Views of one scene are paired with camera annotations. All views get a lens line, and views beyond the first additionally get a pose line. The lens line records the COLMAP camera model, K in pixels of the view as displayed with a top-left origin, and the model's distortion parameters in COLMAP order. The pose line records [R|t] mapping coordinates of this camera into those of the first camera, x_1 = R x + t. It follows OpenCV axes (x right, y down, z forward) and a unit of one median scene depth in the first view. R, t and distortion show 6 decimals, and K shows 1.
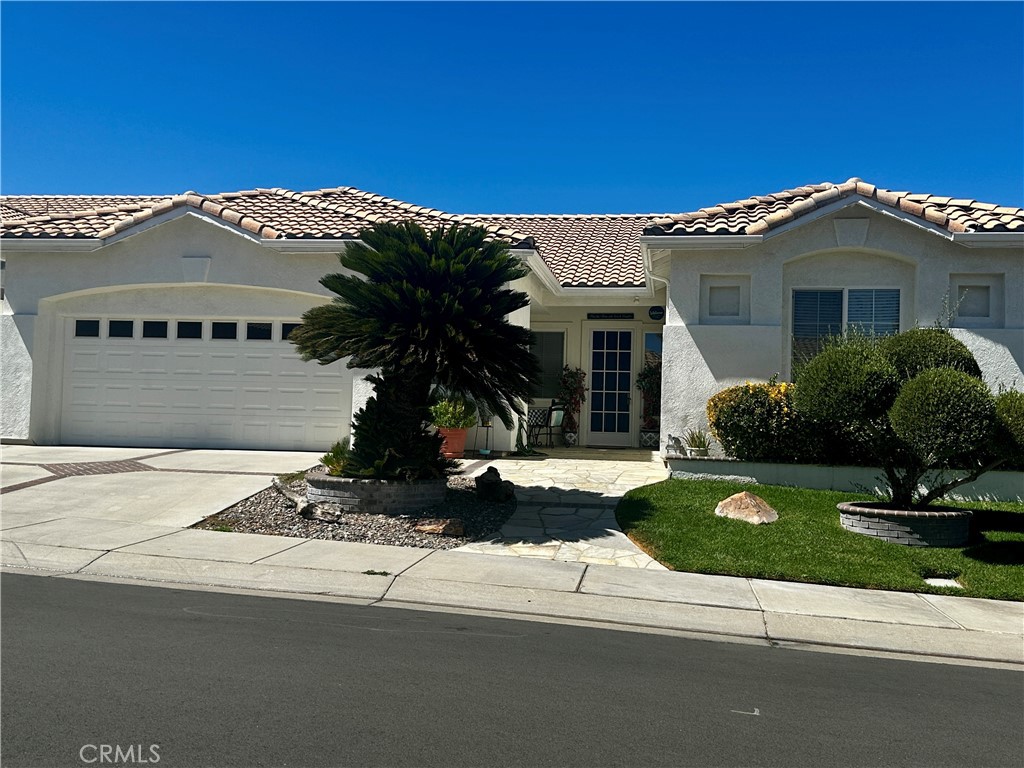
lens RADIAL K [[1023.6, 0, 512.0], [0, 1023.6, 384.0], [0, 0, 1]] dist [0.168666, -0.370575]
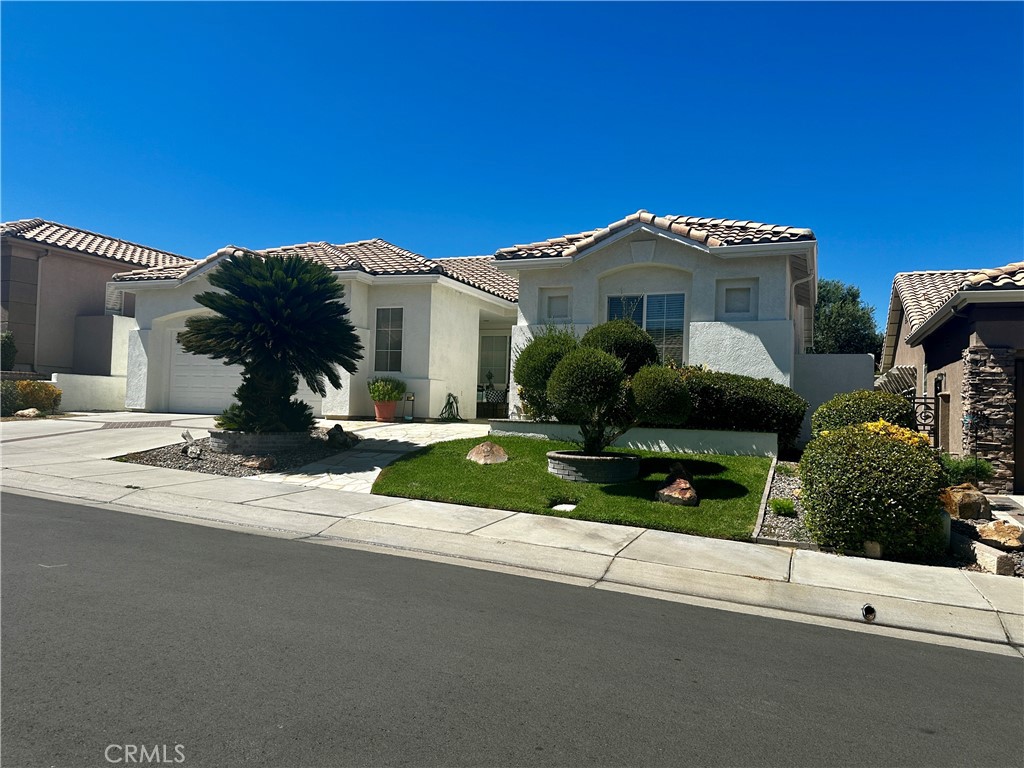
lens RADIAL K [[740.4, 0, 512.0], [0, 740.4, 384.0], [0, 0, 1]] dist [0.093099, -0.002978]
pose [[0.969286, -0.006255, -0.245857, 0.406872], [0.006382, 0.999980, -0.000282, 0.022331], [0.245854, -0.001296, 0.969306, 0.042237]]
